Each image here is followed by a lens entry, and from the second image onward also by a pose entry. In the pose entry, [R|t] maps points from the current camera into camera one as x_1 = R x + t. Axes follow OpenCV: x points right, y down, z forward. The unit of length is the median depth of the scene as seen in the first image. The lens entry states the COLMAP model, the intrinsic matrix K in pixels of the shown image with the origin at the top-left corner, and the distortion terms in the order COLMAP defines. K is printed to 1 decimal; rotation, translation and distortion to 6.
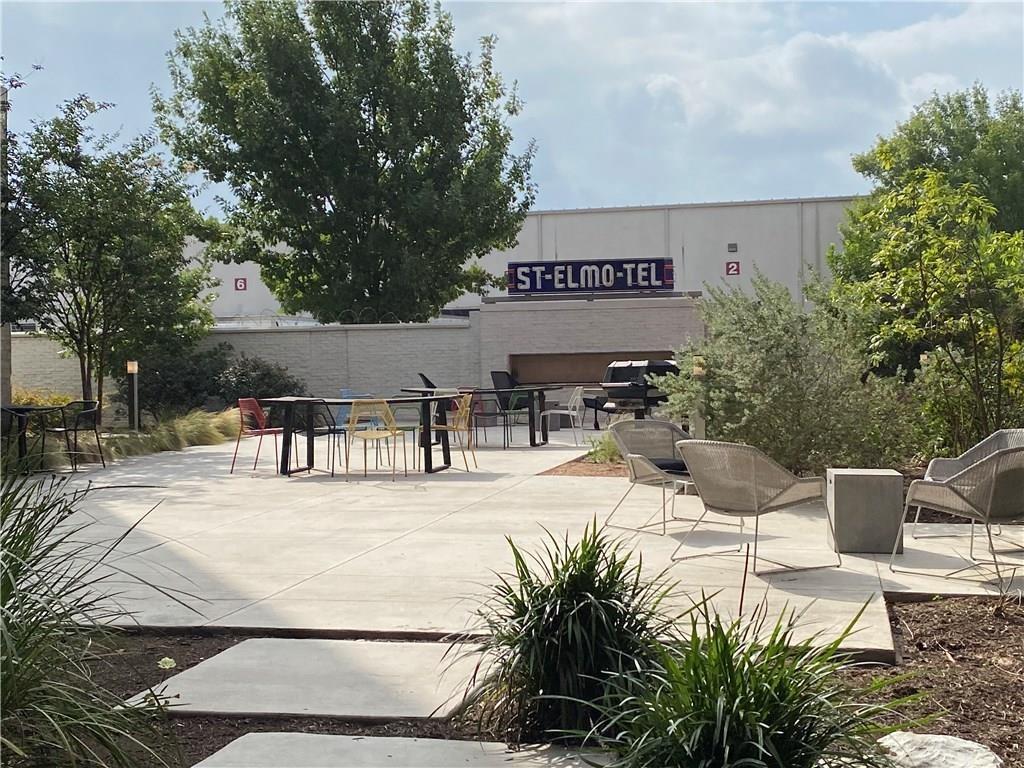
lens RADIAL K [[1464.4, 0, 512.0], [0, 1464.4, 384.0], [0, 0, 1]] dist [0.029677, 0.056864]
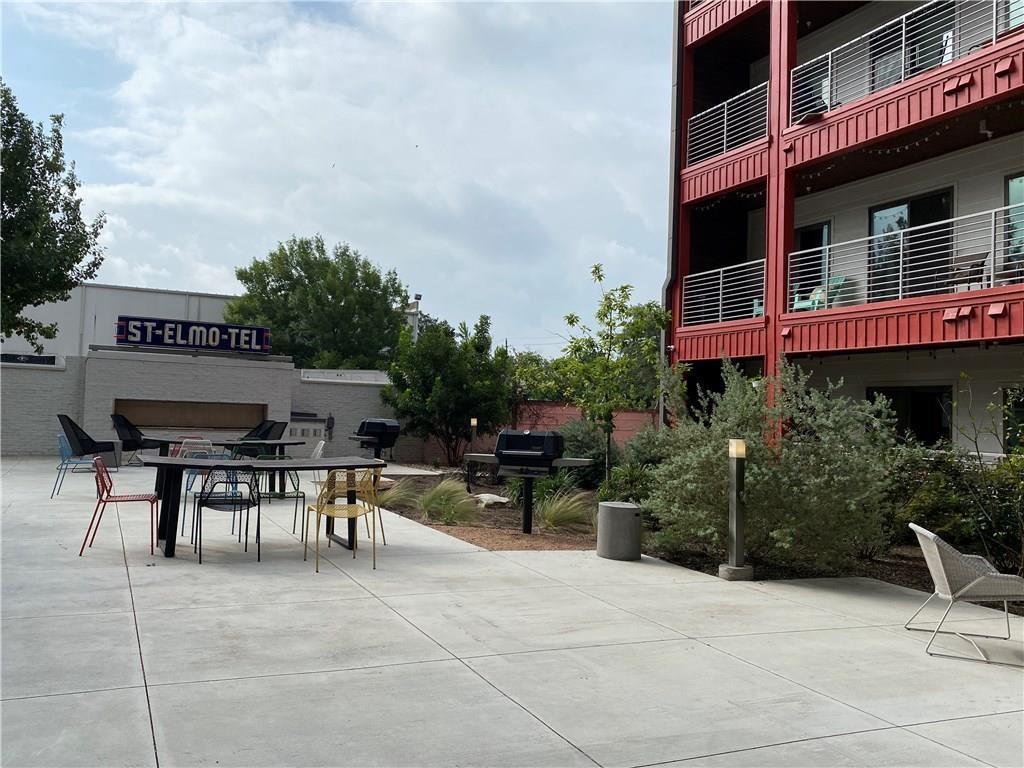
lens RADIAL K [[869.8, 0, 512.0], [0, 869.8, 384.0], [0, 0, 1]] dist [0.007561, -0.004861]
pose [[0.787323, 0.069178, 0.612647, -0.170822], [-0.045898, 0.997504, -0.053650, -0.009577], [-0.614830, 0.014120, 0.788534, 0.301109]]
